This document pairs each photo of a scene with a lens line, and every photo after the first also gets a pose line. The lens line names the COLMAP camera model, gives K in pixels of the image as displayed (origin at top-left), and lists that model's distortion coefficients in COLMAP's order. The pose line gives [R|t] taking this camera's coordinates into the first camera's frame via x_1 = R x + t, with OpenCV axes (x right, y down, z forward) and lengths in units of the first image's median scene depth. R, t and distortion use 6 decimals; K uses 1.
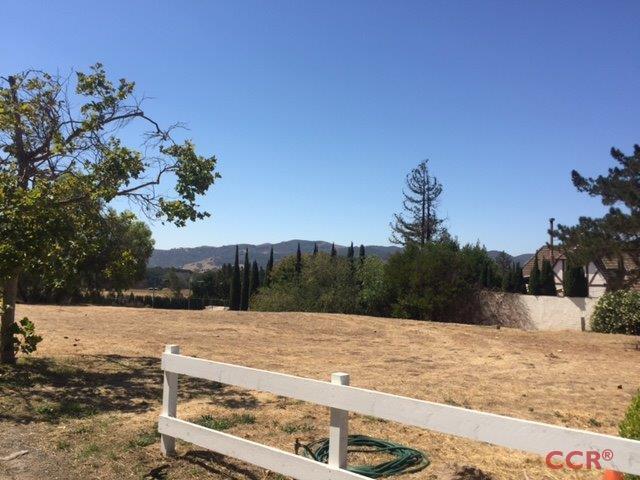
lens RADIAL K [[549.4, 0, 320.0], [0, 549.4, 240.0], [0, 0, 1]] dist [0.070792, -0.103013]
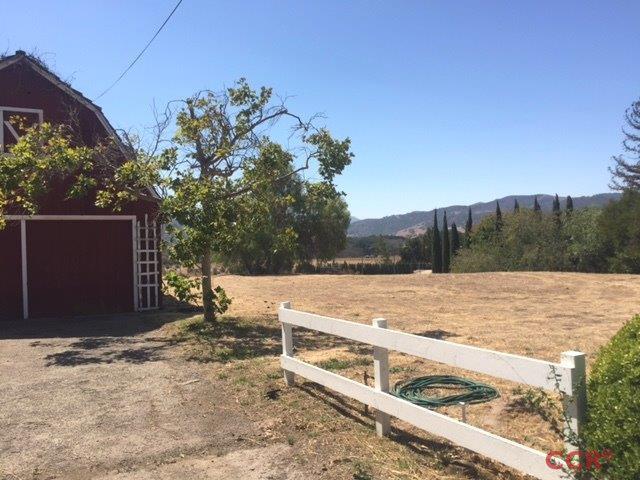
lens RADIAL K [[549.4, 0, 320.0], [0, 549.4, 240.0], [0, 0, 1]] dist [0.070792, -0.103013]
pose [[0.924612, -0.071640, -0.374113, 0.157087], [0.095719, 0.994338, 0.046159, -0.002662], [0.368687, -0.078489, 0.926234, -0.077899]]
